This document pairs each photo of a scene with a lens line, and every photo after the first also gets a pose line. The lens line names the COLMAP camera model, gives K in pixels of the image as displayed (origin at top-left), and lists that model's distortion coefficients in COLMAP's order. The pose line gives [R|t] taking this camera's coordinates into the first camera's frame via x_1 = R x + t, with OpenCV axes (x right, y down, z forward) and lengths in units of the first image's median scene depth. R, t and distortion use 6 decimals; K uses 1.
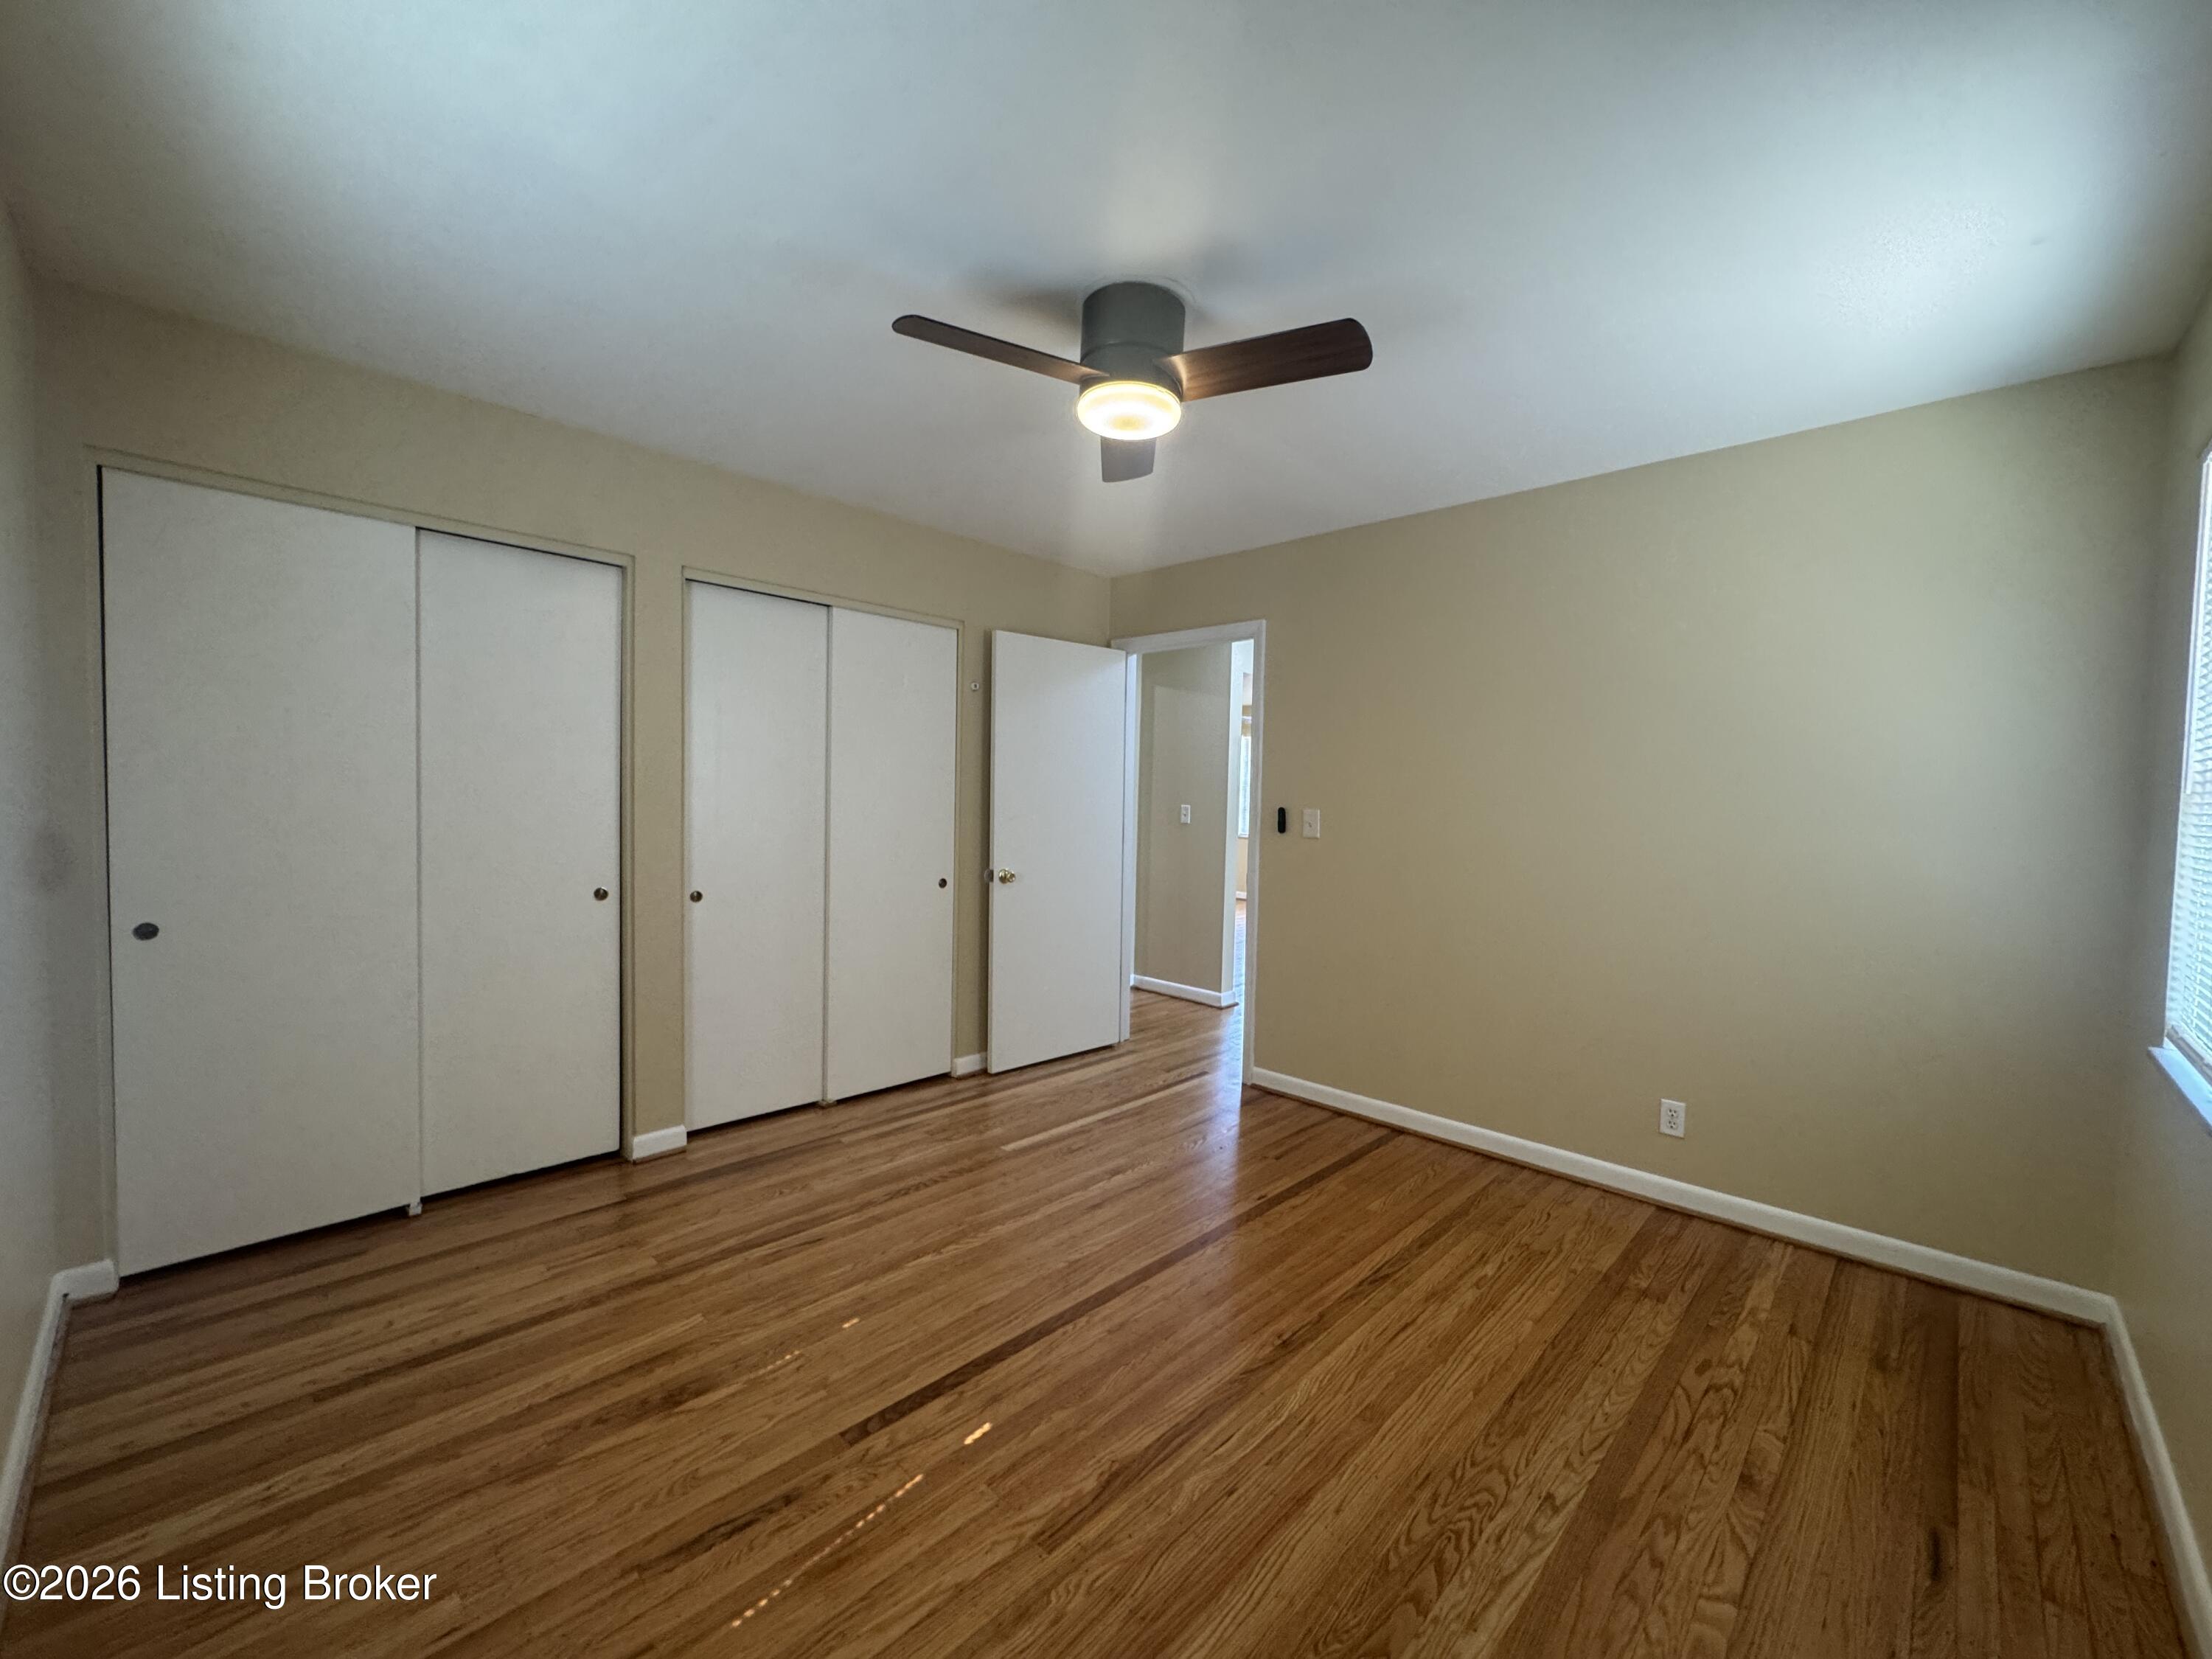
lens RADIAL K [[883.0, 0, 1100.9], [0, 883.0, 838.5], [0, 0, 1]] dist [-0.004242, 0.001071]
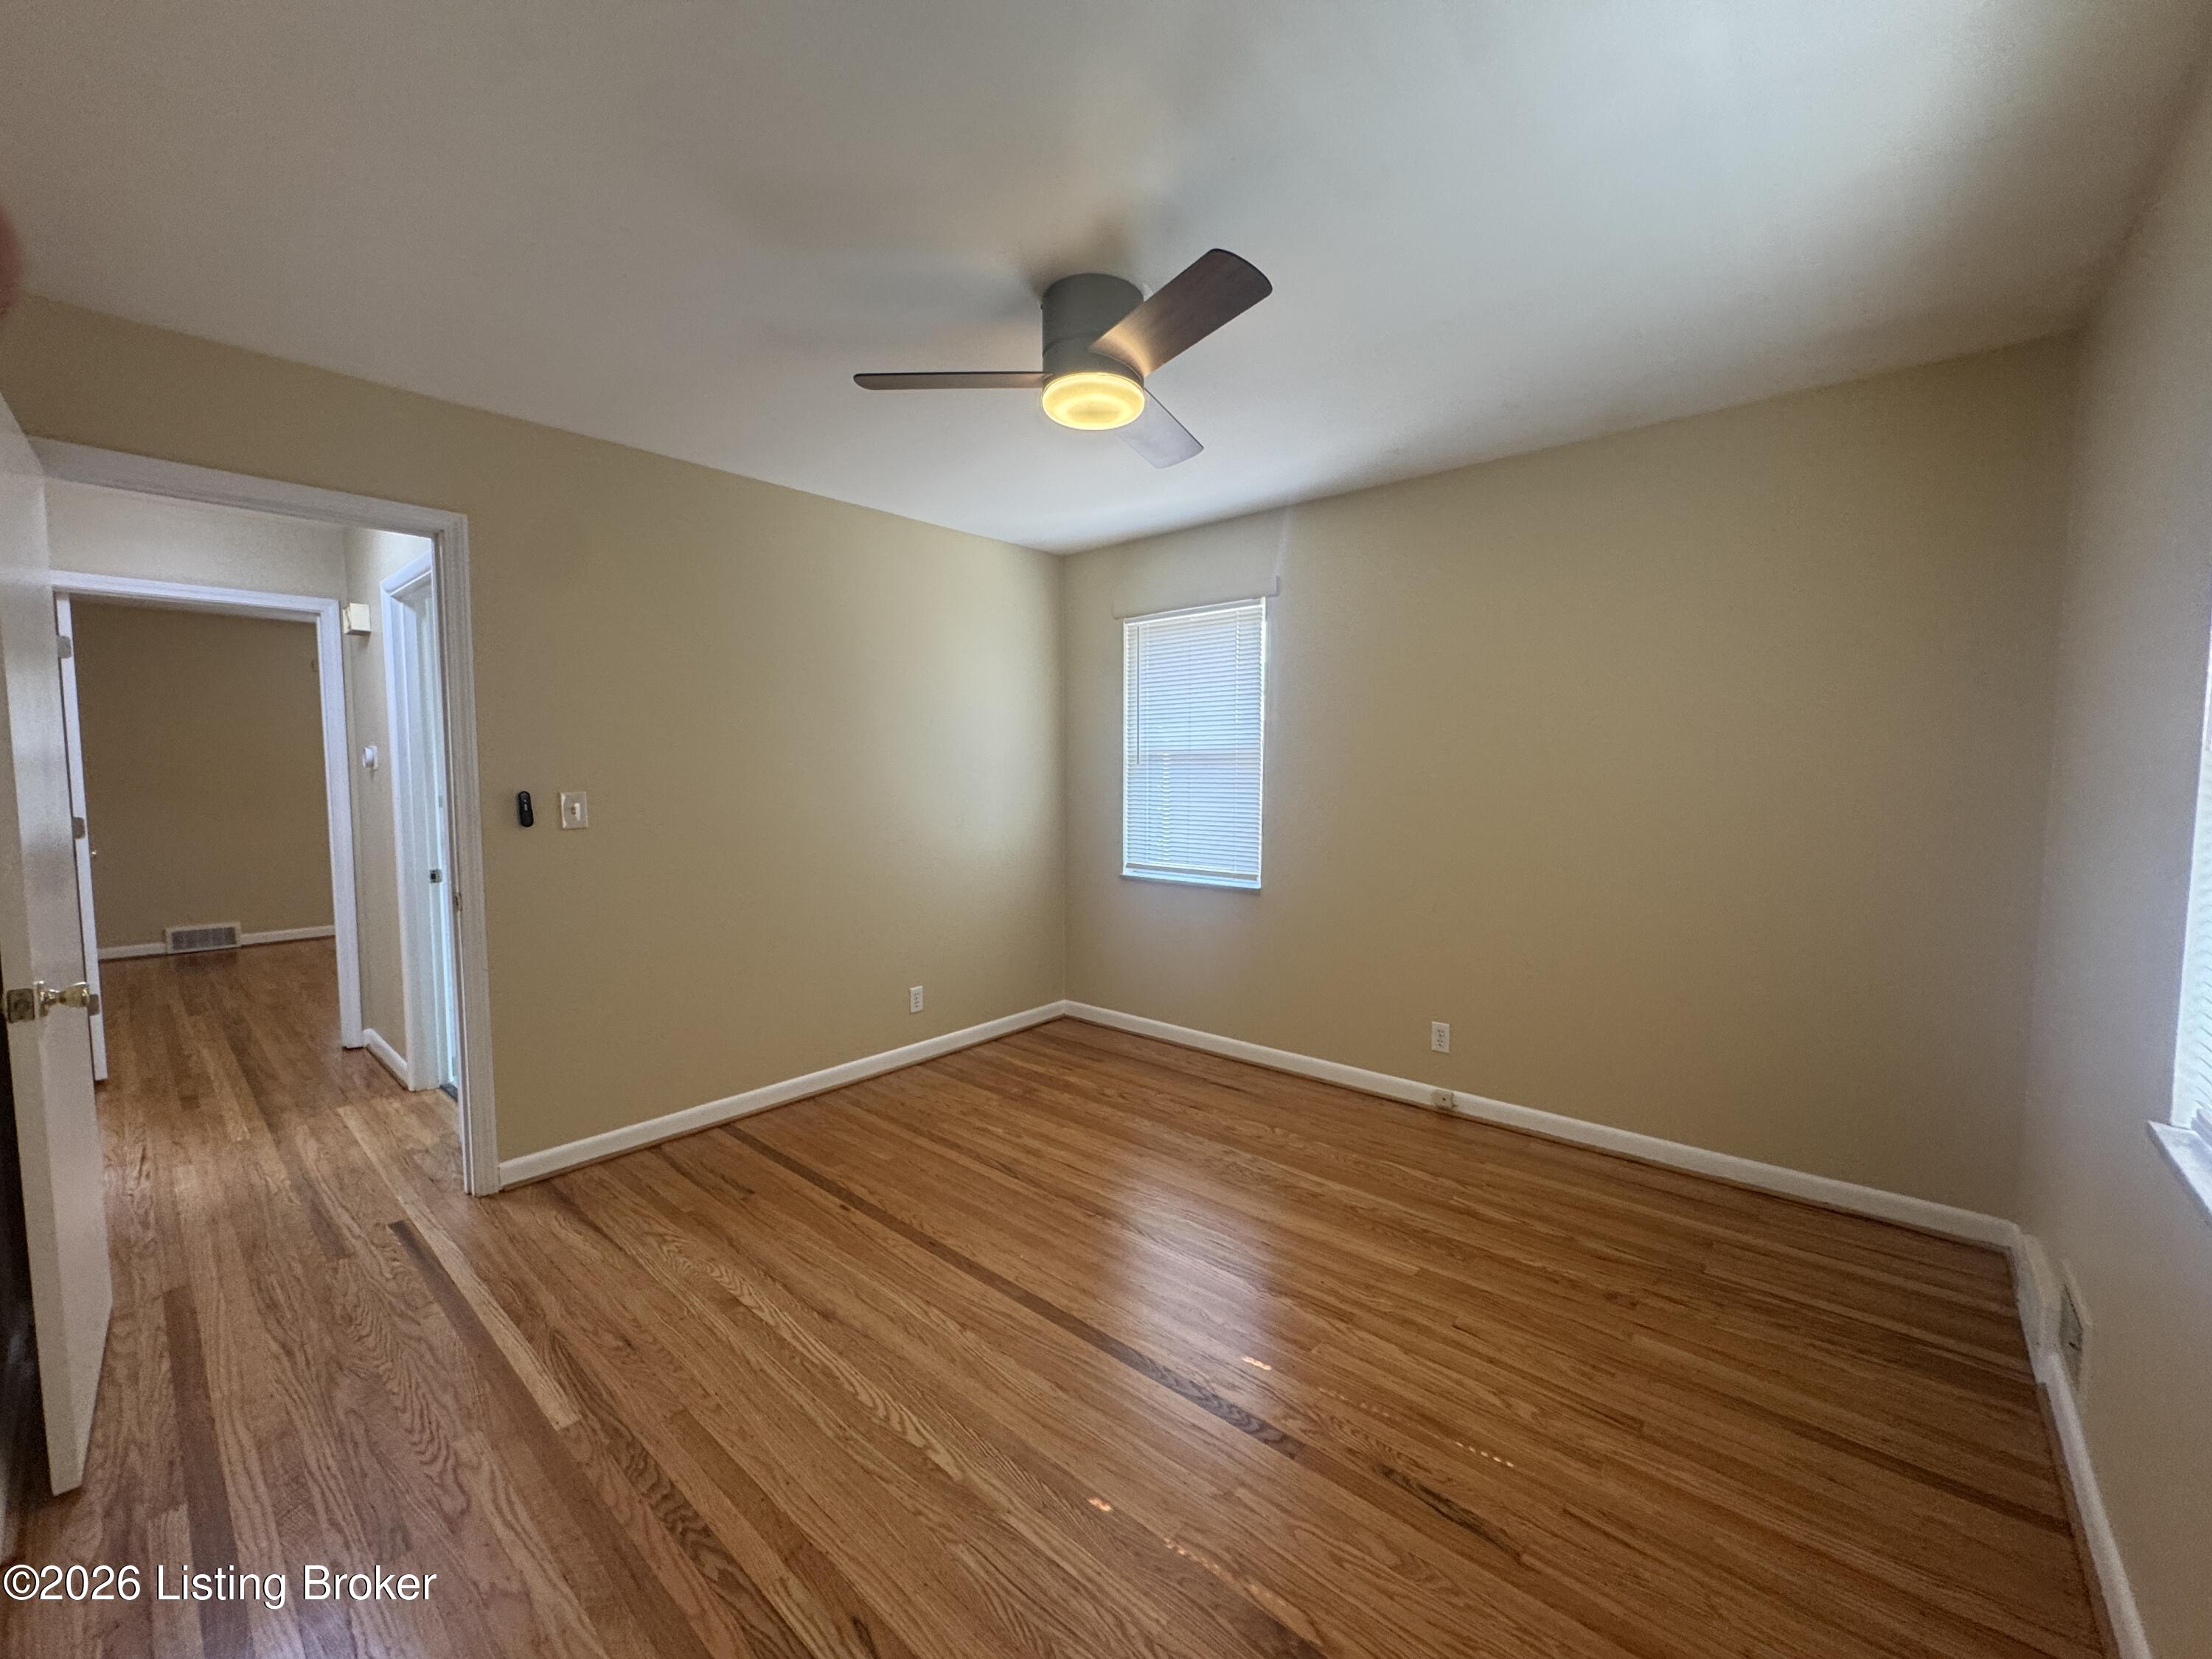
lens RADIAL K [[883.0, 0, 1108.6], [0, 883.0, 828.6], [0, 0, 1]] dist [-0.004242, 0.001071]
pose [[-0.052168, -0.090752, 0.994506, -0.902409], [0.048544, 0.994455, 0.093294, -0.081919], [-0.997458, 0.053144, -0.047474, 0.926535]]
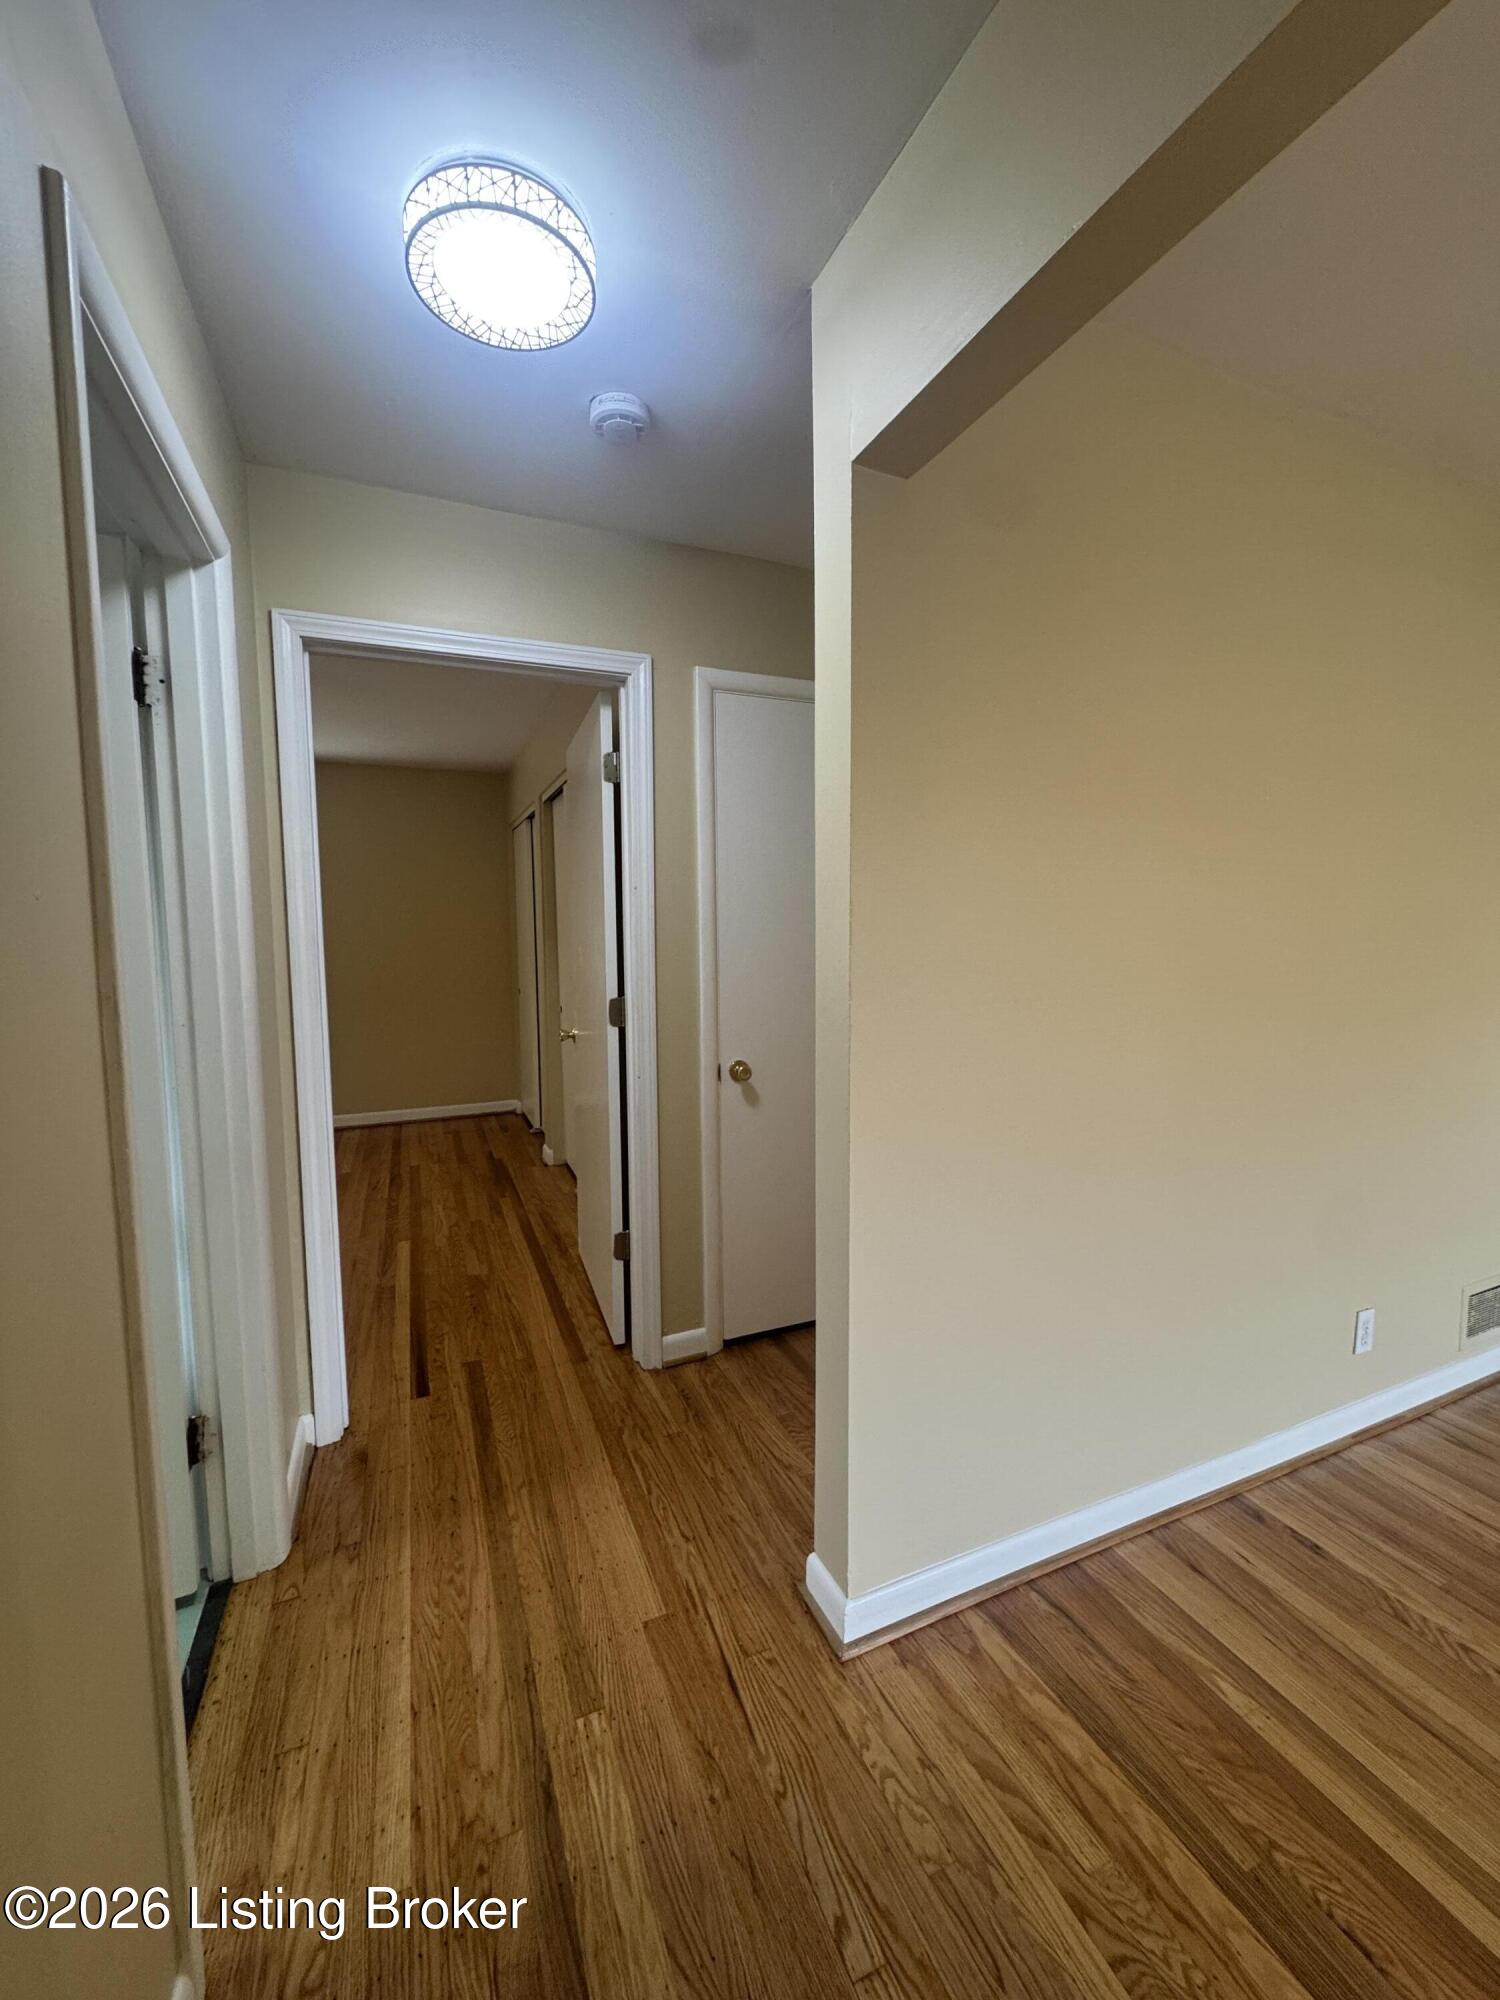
lens RADIAL K [[798.4, 0, 746.0], [0, 798.4, 997.1], [0, 0, 1]] dist [-0.004242, 0.001071]
pose [[-0.389206, 0.055435, -0.919481, 0.935876], [-0.045678, 0.995798, 0.079371, -0.107537], [0.920017, 0.072892, -0.385038, 2.513493]]
